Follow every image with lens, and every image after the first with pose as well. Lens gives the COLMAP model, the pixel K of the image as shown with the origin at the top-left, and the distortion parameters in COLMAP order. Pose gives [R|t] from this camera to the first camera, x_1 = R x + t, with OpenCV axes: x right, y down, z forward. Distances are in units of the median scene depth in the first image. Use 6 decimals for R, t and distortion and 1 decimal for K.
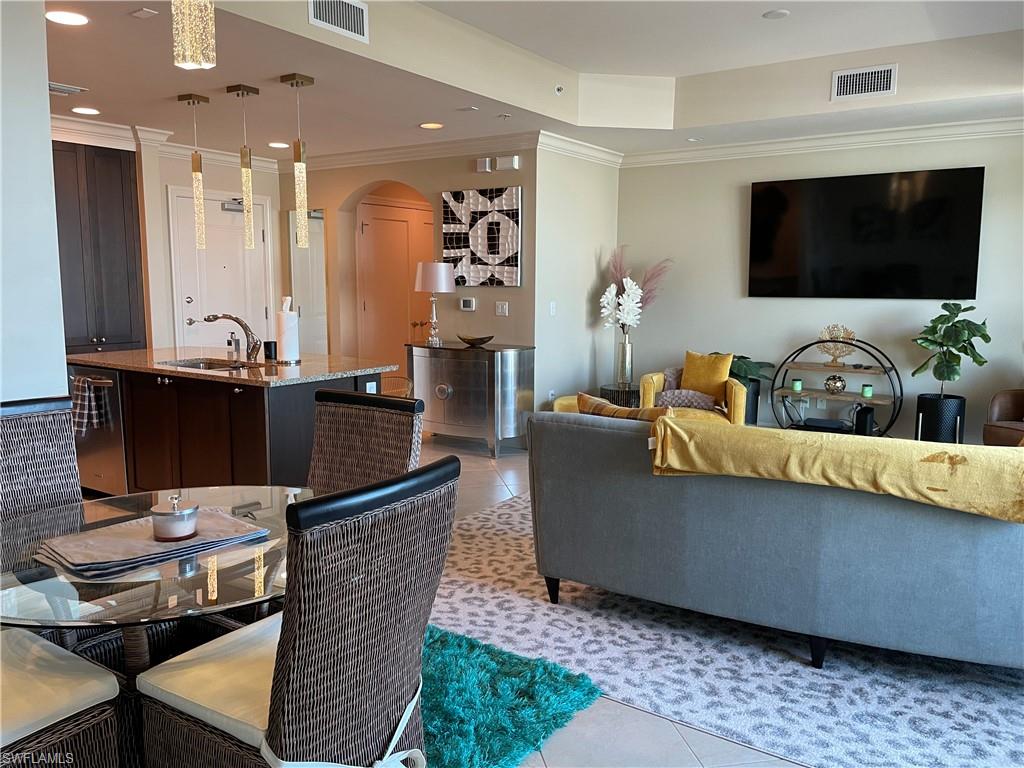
lens RADIAL K [[779.0, 0, 505.2], [0, 779.0, 366.1], [0, 0, 1]] dist [0.094474, -0.118167]
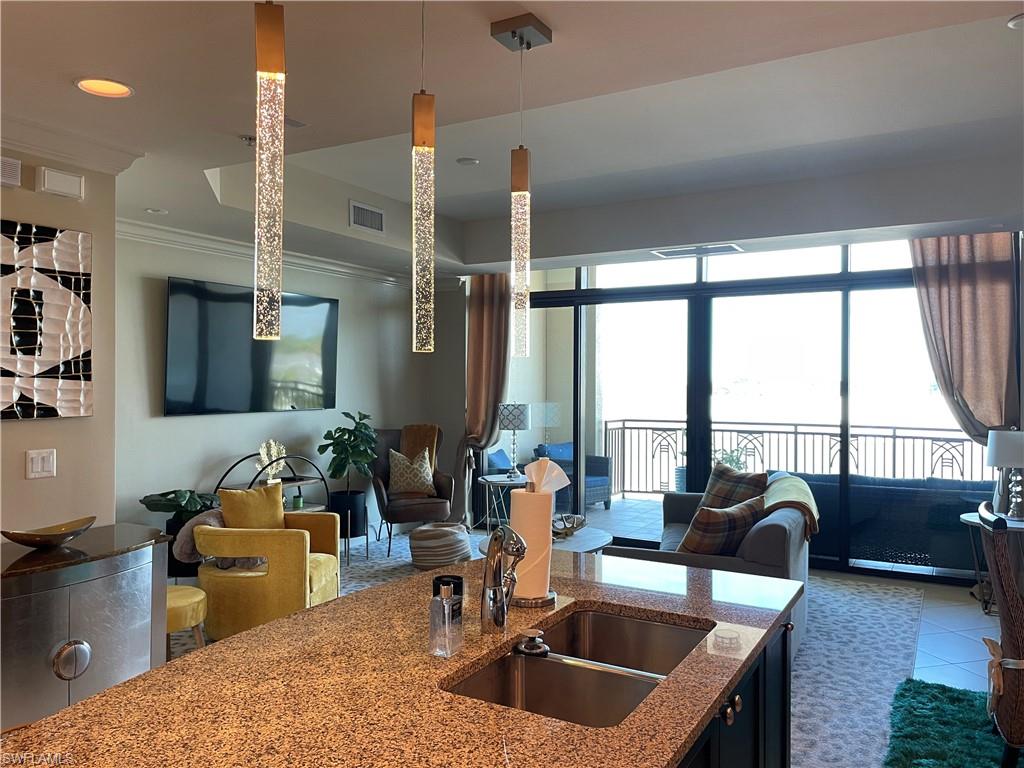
lens RADIAL K [[779.0, 0, 502.9], [0, 779.0, 376.5], [0, 0, 1]] dist [0.094474, -0.118167]
pose [[-0.074802, 0.000816, 0.997198, -0.535475], [0.110344, 0.993865, 0.007464, -0.100906], [-0.991075, 0.110593, -0.074433, 0.746554]]
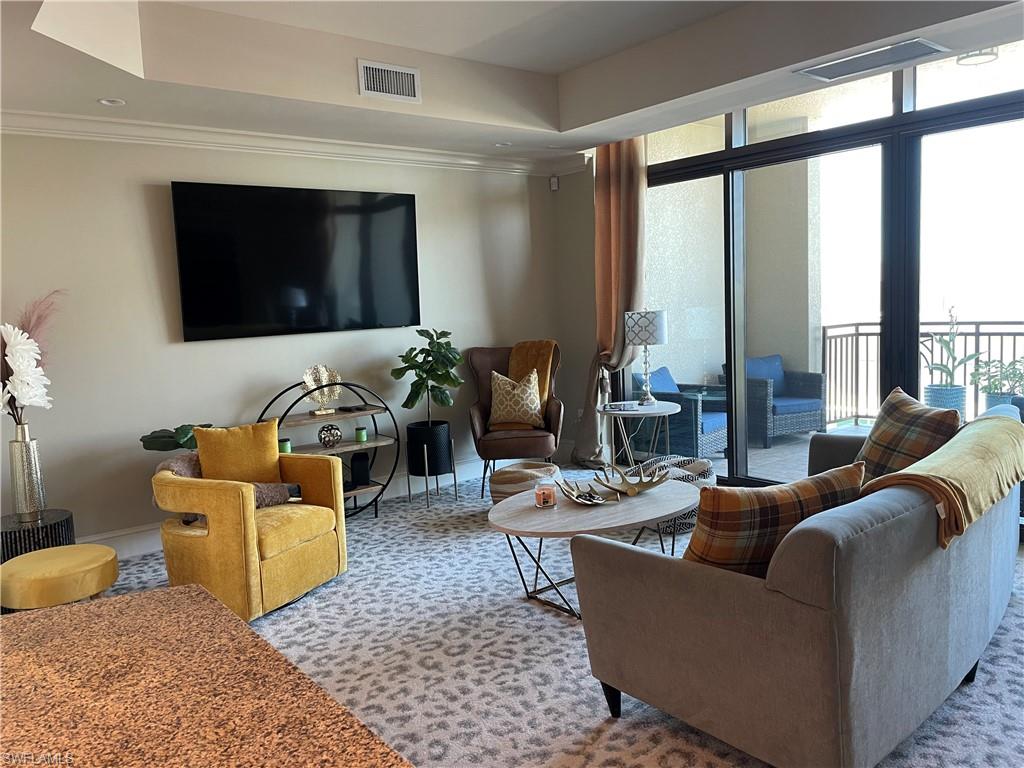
lens RADIAL K [[779.0, 0, 508.4], [0, 779.0, 372.1], [0, 0, 1]] dist [0.094474, -0.118167]
pose [[0.300499, -0.111808, 0.947206, -0.293620], [0.155991, 0.985494, 0.066839, -0.066138], [-0.940939, 0.127670, 0.313581, 0.525886]]
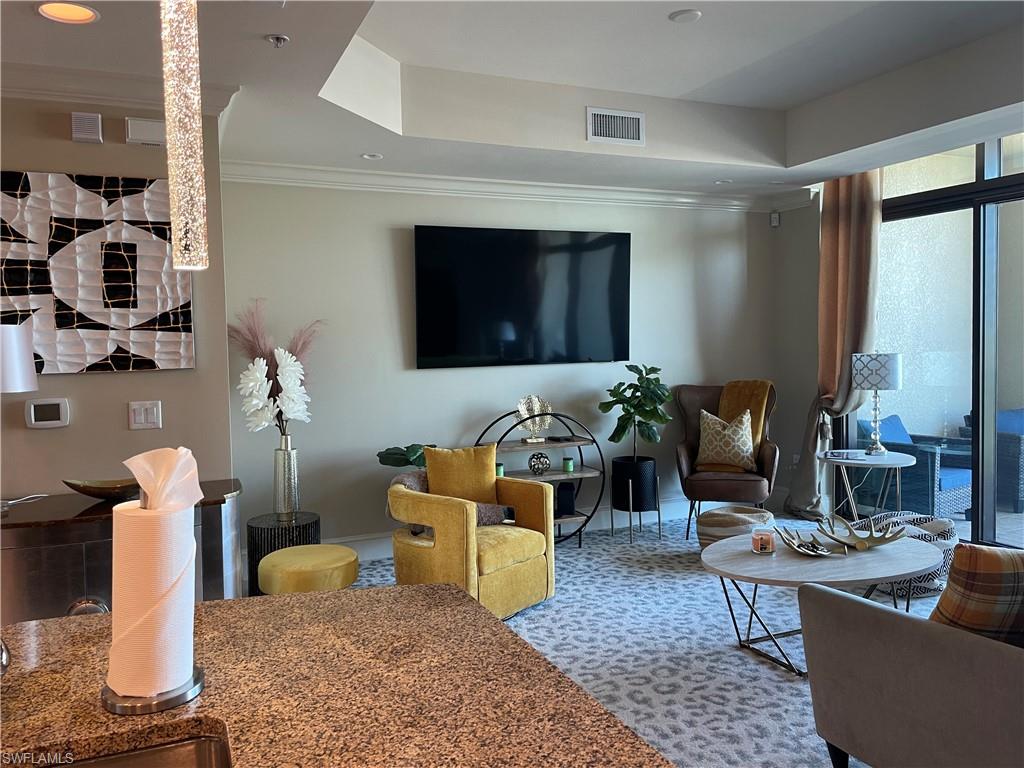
lens RADIAL K [[779.0, 0, 503.6], [0, 779.0, 370.7], [0, 0, 1]] dist [0.094474, -0.118167]
pose [[0.532084, -0.050857, 0.845162, -0.314519], [0.119407, 0.992725, -0.015438, -0.067014], [-0.838229, 0.109133, 0.534286, 0.534676]]
